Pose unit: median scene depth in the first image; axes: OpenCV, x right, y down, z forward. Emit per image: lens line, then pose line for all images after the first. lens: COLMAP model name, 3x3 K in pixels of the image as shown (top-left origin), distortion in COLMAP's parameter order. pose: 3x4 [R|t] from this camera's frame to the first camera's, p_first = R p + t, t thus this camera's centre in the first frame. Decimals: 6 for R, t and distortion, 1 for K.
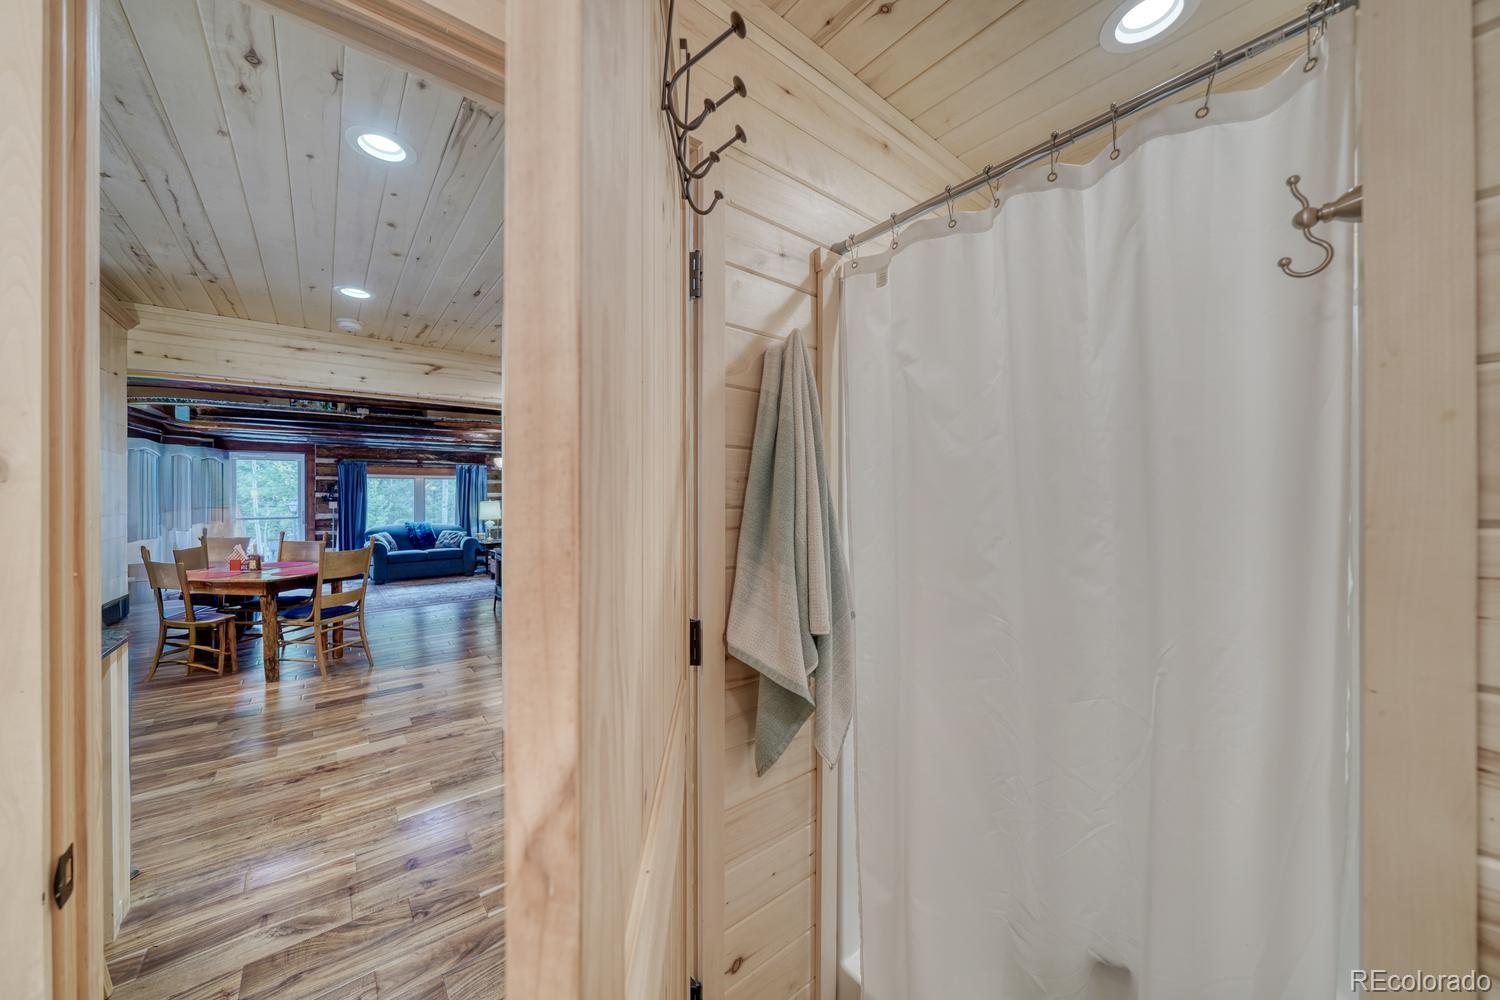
lens RADIAL K [[517.3, 0, 733.4], [0, 517.3, 498.2], [0, 0, 1]] dist [0.000453, 0.000039]
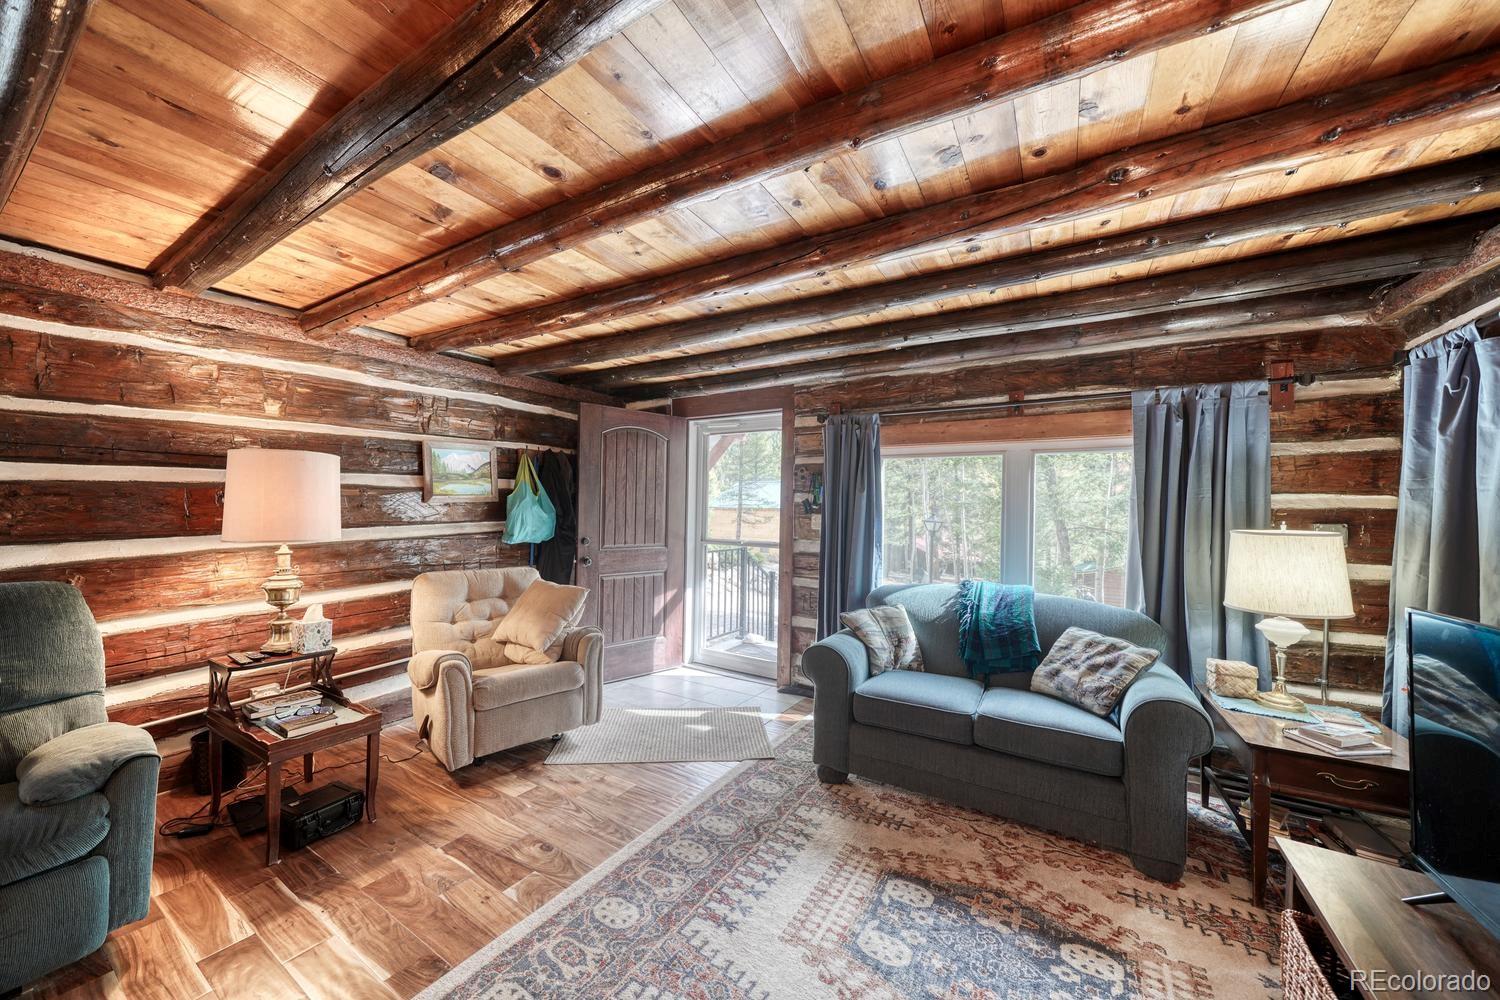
lens RADIAL K [[538.8, 0, 740.9], [0, 538.8, 500.4], [0, 0, 1]] dist [-0.006345, -0.000111]
pose [[0.332585, -0.004286, -0.943063, -0.372825], [-0.024342, 0.999617, -0.013128, 0.002891], [0.942759, 0.027322, 0.332354, 0.789900]]
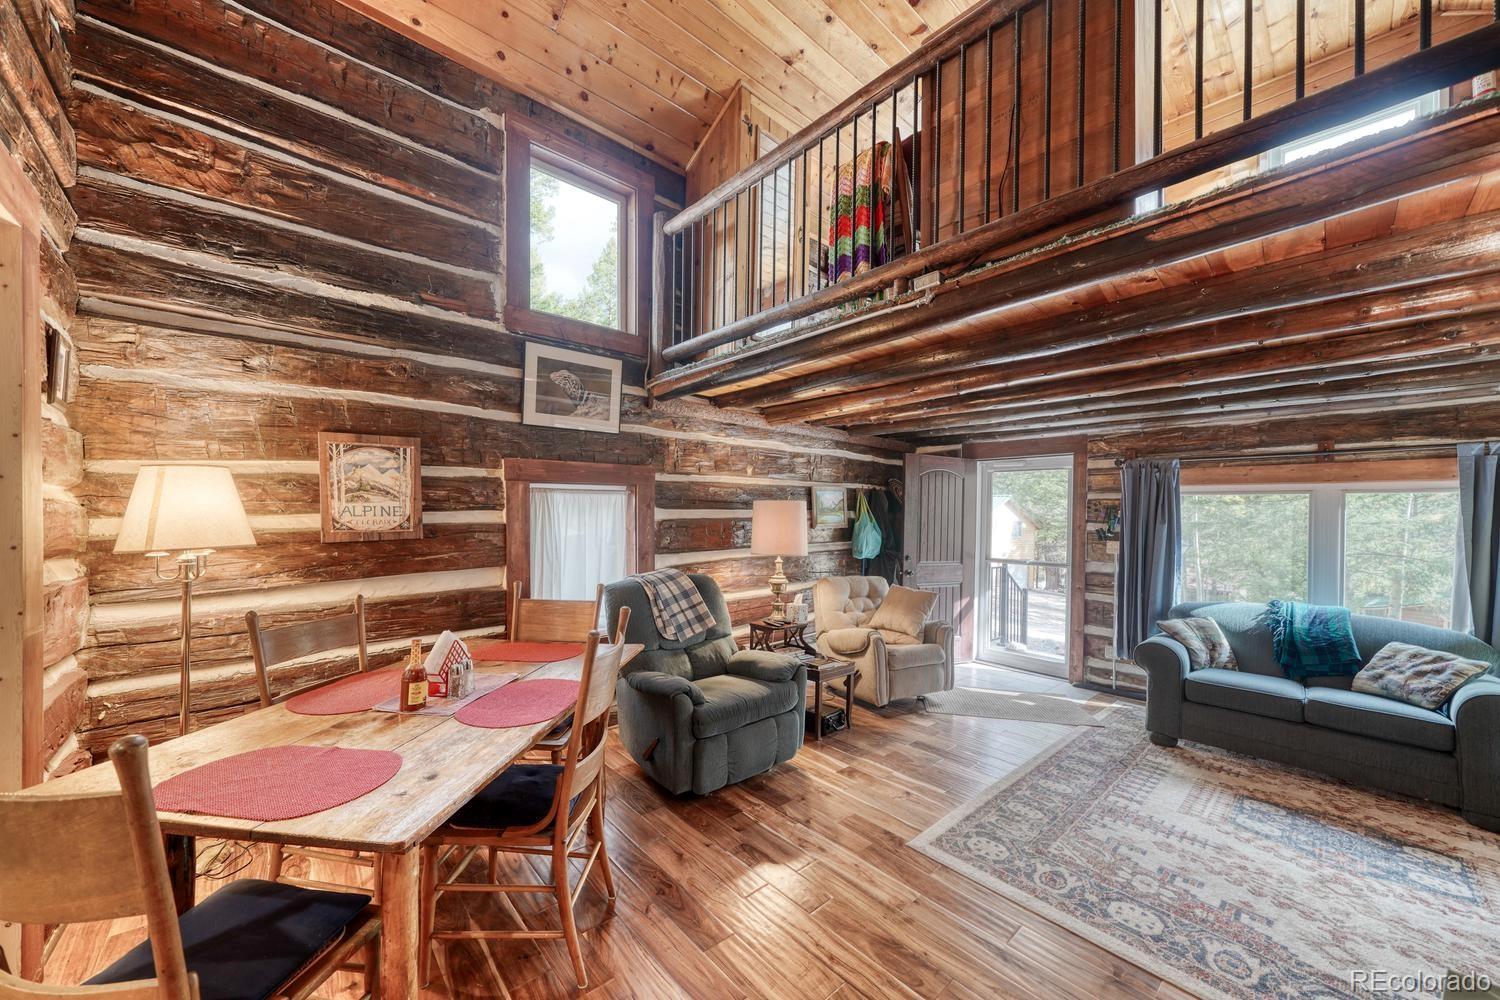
lens RADIAL K [[545.4, 0, 745.3], [0, 545.4, 508.4], [0, 0, 1]] dist [-0.002679, 0.000115]
pose [[0.059023, -0.014108, -0.998157, -0.248338], [-0.032526, 0.999342, -0.016048, -0.005108], [0.997727, 0.033413, 0.058525, 0.597210]]
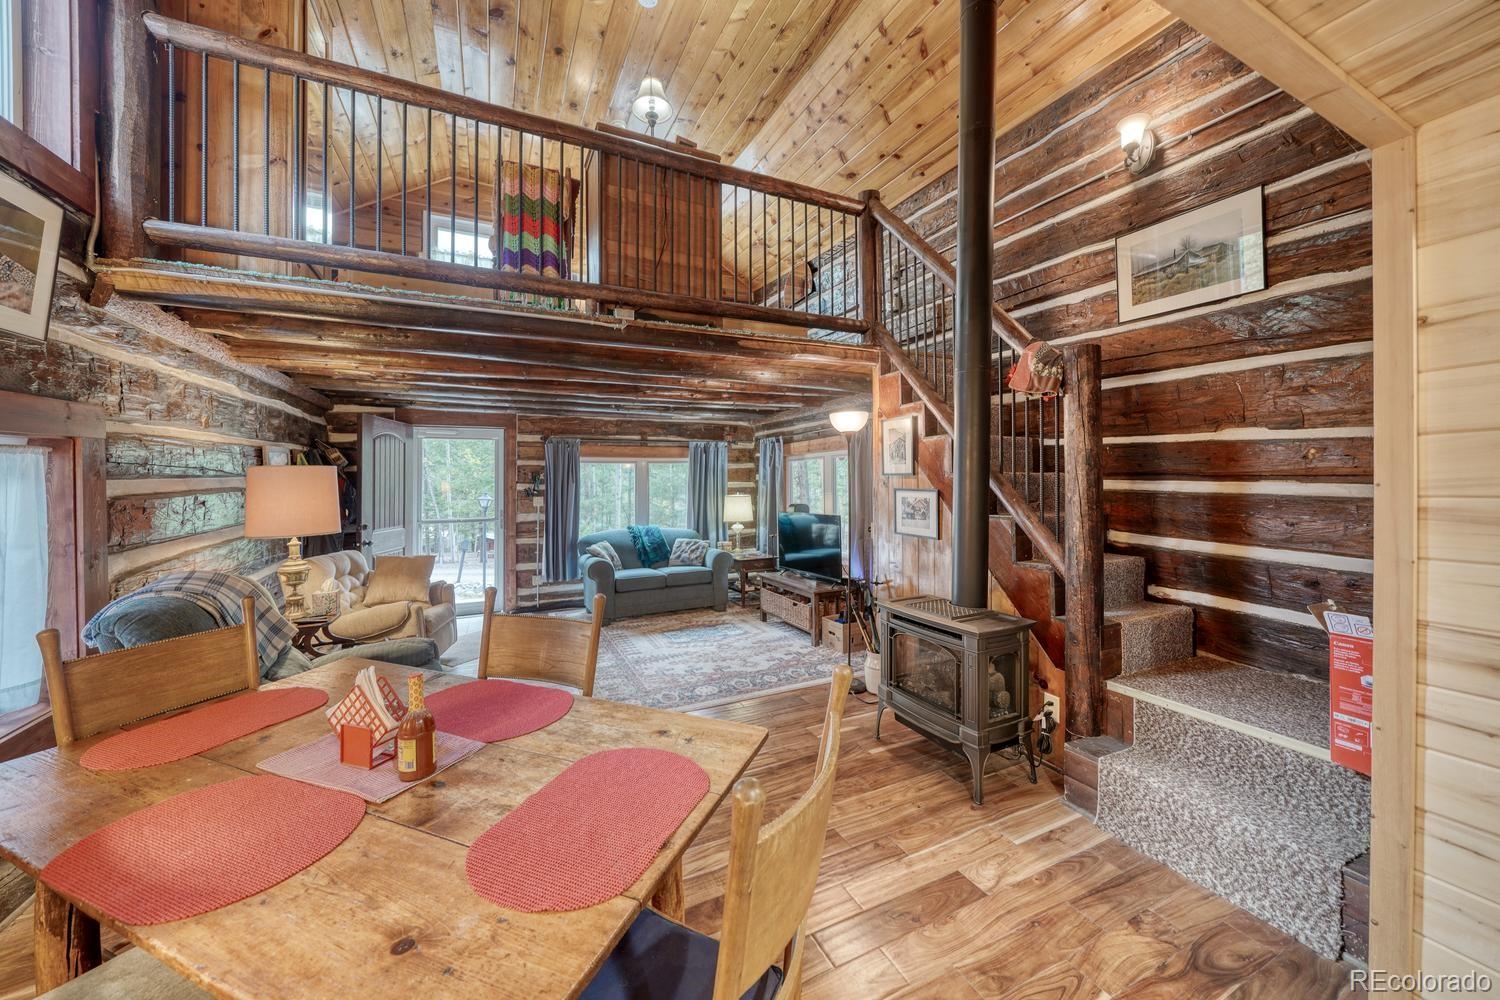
lens RADIAL K [[523.6, 0, 745.1], [0, 523.6, 476.8], [0, 0, 1]] dist [-0.005511, 0.000007]
pose [[0.973168, -0.011677, -0.229798, -0.341356], [0.007141, 0.999763, -0.020562, -0.003587], [0.229983, 0.018370, 0.973021, 0.379288]]
